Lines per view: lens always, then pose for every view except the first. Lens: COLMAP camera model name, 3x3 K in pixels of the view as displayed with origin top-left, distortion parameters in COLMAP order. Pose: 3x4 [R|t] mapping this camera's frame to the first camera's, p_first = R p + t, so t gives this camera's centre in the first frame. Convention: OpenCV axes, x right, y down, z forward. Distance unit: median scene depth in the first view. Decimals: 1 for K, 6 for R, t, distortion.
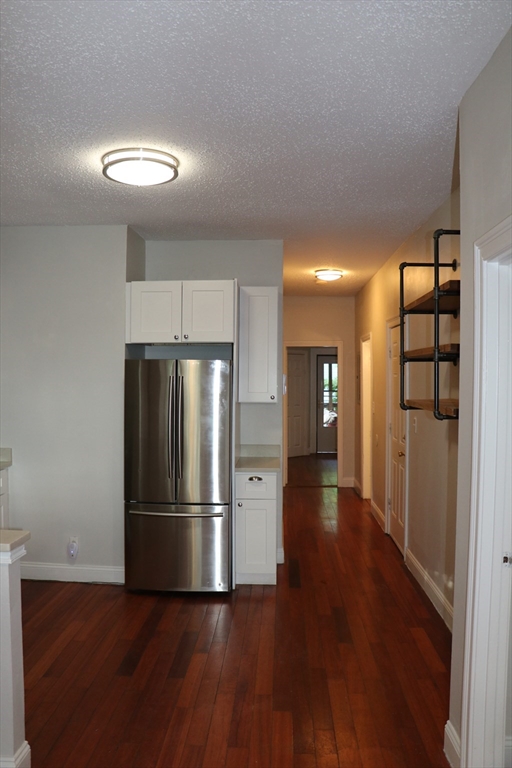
lens RADIAL K [[626.2, 0, 252.3], [0, 626.2, 374.5], [0, 0, 1]] dist [-0.186233, 0.154943]
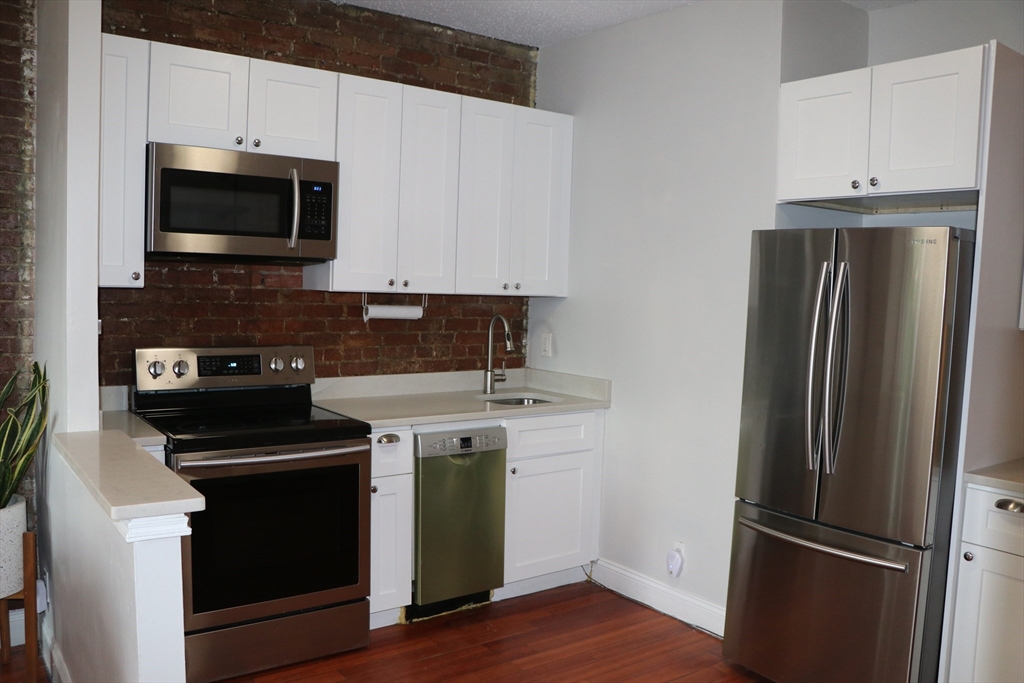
lens RADIAL K [[834.9, 0, 499.5], [0, 834.9, 346.7], [0, 0, 1]] dist [-0.186233, 0.154943]
pose [[0.625167, 0.075673, -0.776814, 0.201442], [-0.028463, 0.996837, 0.074200, 0.026876], [0.779972, -0.024277, 0.625344, 0.388114]]
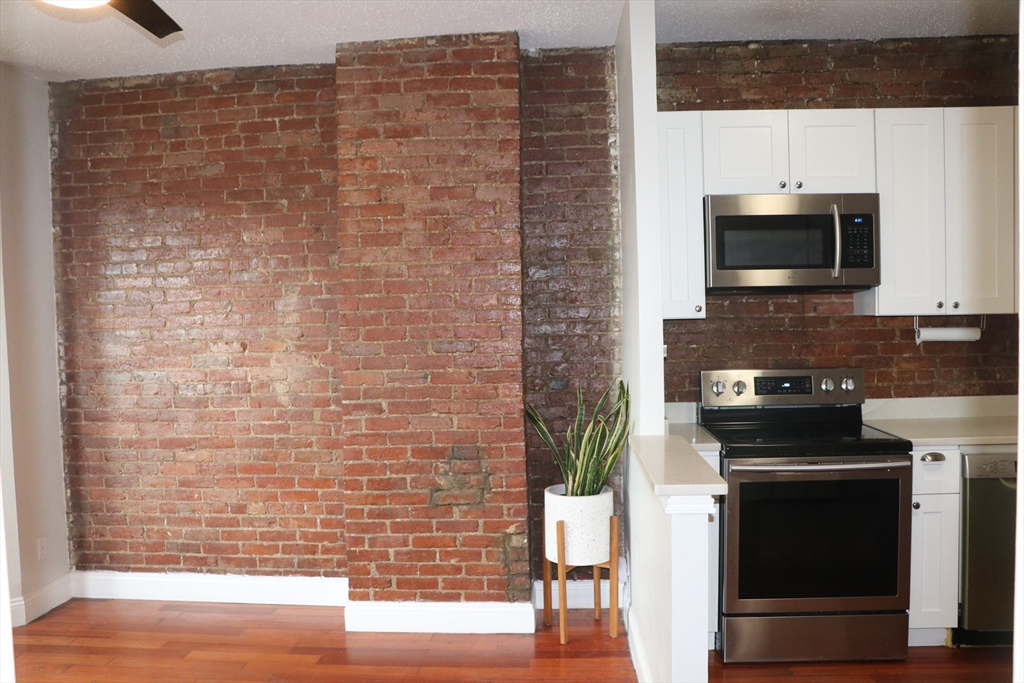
lens RADIAL K [[834.9, 0, 499.5], [0, 834.9, 346.7], [0, 0, 1]] dist [-0.186233, 0.154943]
pose [[-0.030946, 0.038280, -0.998788, 0.305059], [0.024046, 0.999006, 0.037543, 0.028806], [0.999232, -0.022855, -0.031836, 0.402187]]
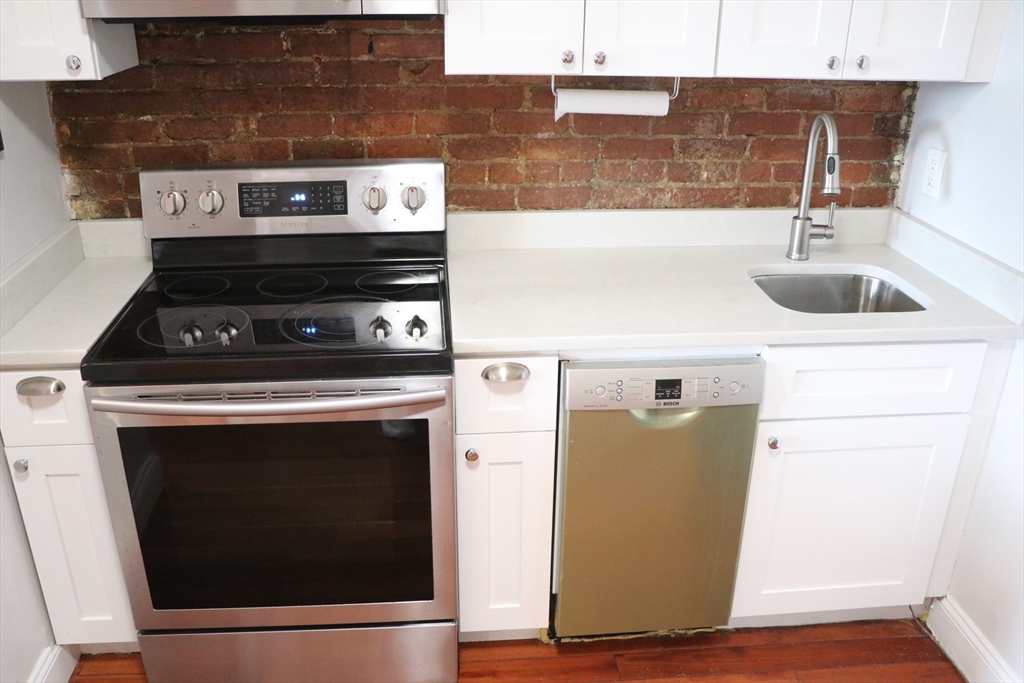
lens RADIAL K [[900.5, 0, 494.3], [0, 900.5, 344.4], [0, 0, 1]] dist [-0.121203, 0.005333]
pose [[0.123006, 0.399442, -0.908469, -0.038839], [-0.004970, 0.915657, 0.401930, -0.017998], [0.992394, -0.044925, 0.114616, 0.712215]]
